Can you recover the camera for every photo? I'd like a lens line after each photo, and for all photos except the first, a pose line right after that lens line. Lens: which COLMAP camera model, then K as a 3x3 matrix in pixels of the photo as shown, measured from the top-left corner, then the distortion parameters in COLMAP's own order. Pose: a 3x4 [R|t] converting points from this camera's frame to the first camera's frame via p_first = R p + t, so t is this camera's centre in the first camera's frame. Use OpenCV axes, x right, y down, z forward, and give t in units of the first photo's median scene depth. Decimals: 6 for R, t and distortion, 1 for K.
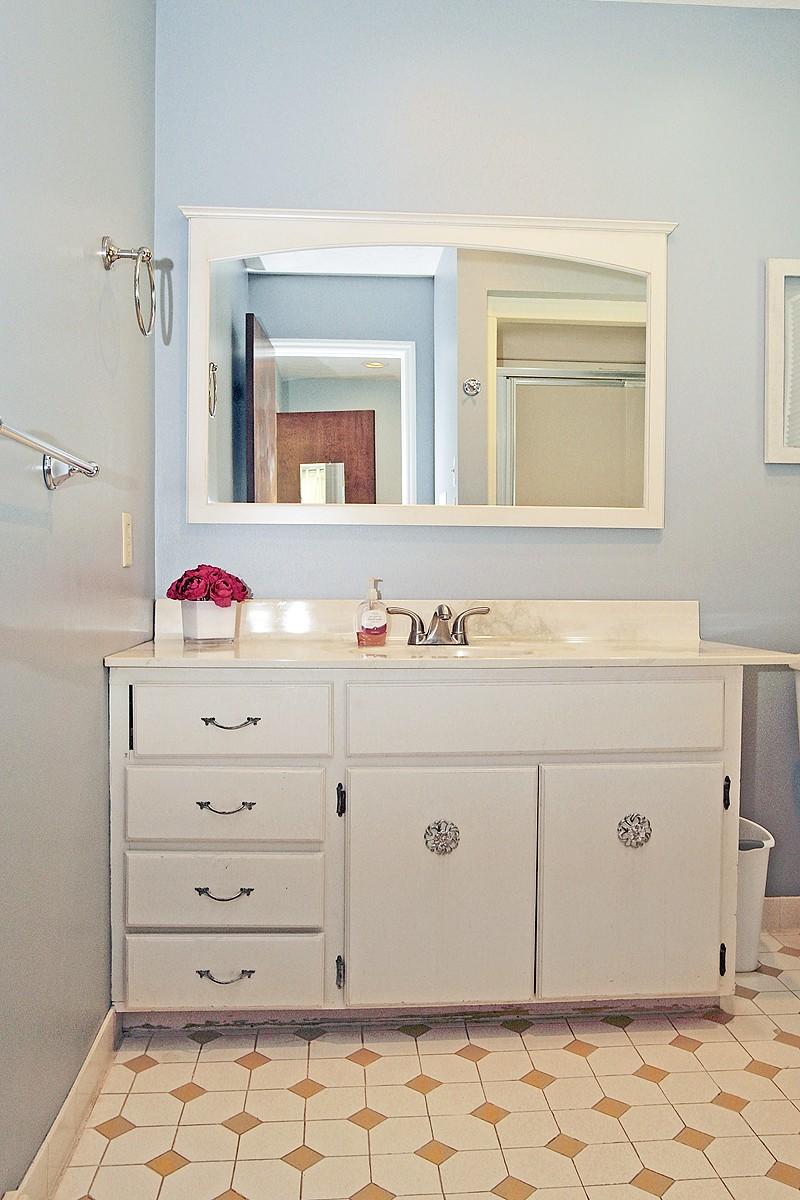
lens RADIAL K [[944.5, 0, 400.0], [0, 944.5, 600.0], [0, 0, 1]] dist [-0.000518, 0.001805]
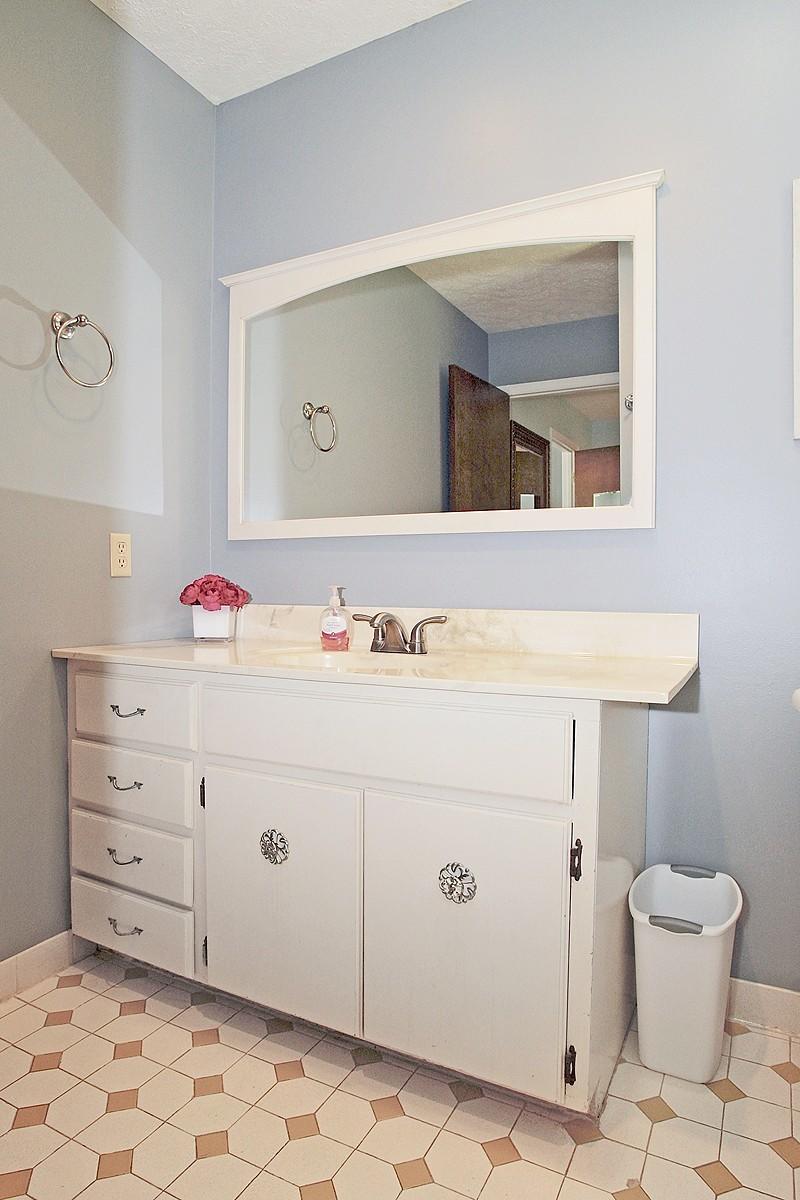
lens RADIAL K [[712.2, 0, 400.0], [0, 712.2, 600.0], [0, 0, 1]] dist [-0.031011, 0.002007]
pose [[0.848770, 0.011176, -0.528645, 0.466165], [-0.014224, 0.999897, -0.001699, -0.007577], [0.528571, 0.008961, 0.848842, 0.369647]]
